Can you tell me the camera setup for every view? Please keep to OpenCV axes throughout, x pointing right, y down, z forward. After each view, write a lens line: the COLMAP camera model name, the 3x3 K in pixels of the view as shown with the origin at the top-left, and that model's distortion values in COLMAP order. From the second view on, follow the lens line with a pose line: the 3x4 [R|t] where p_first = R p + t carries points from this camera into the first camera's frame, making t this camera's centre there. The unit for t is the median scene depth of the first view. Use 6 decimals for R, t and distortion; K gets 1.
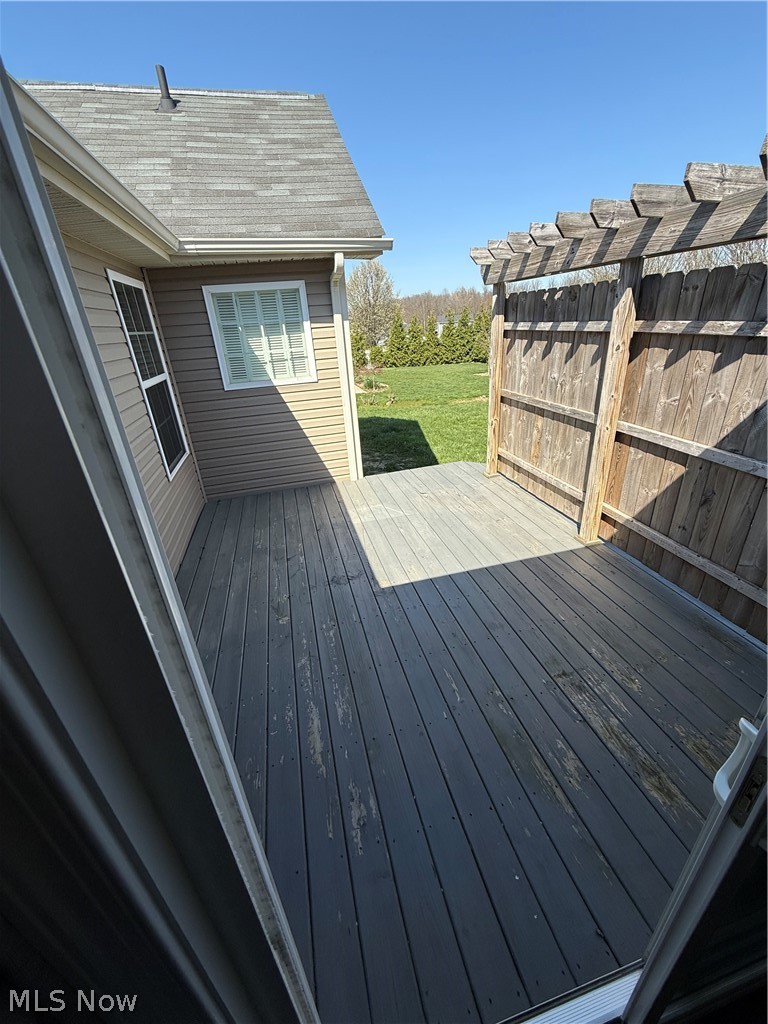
lens RADIAL K [[406.6, 0, 383.7], [0, 406.6, 508.6], [0, 0, 1]] dist [-0.000650, 0.000232]
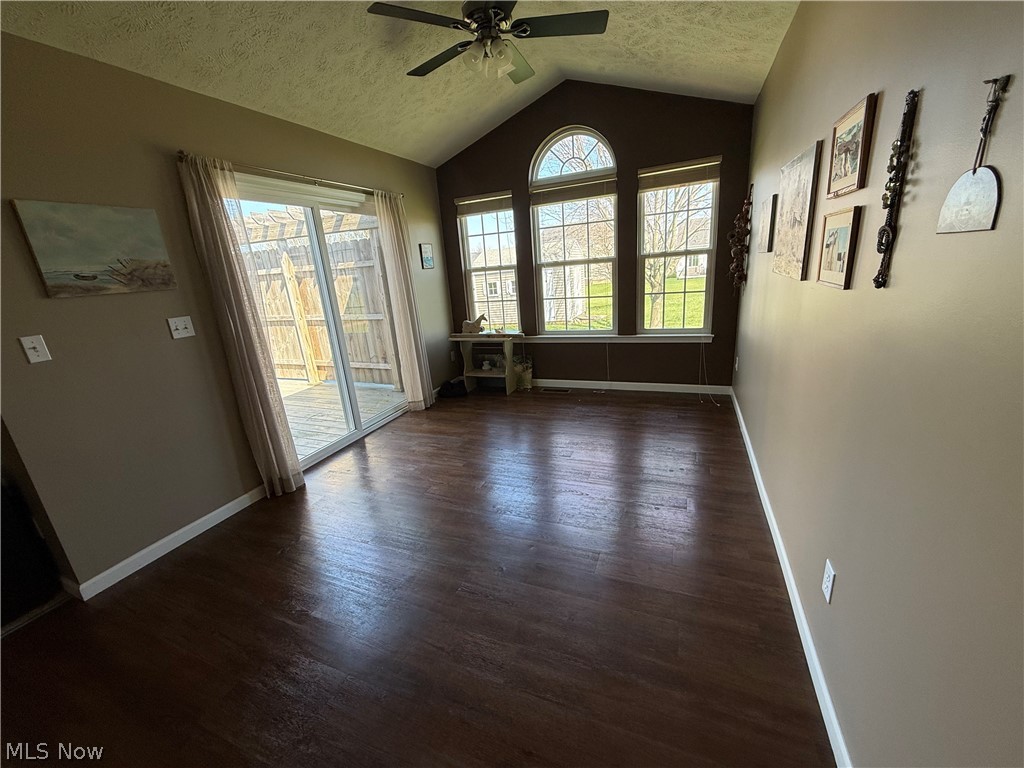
lens RADIAL K [[406.6, 0, 507.6], [0, 406.6, 383.3], [0, 0, 1]] dist [-0.000650, 0.000232]
pose [[0.610280, -0.212409, 0.763178, -0.373315], [0.373570, 0.926704, -0.040805, 0.510328], [-0.698573, 0.310003, 0.644899, -0.803798]]
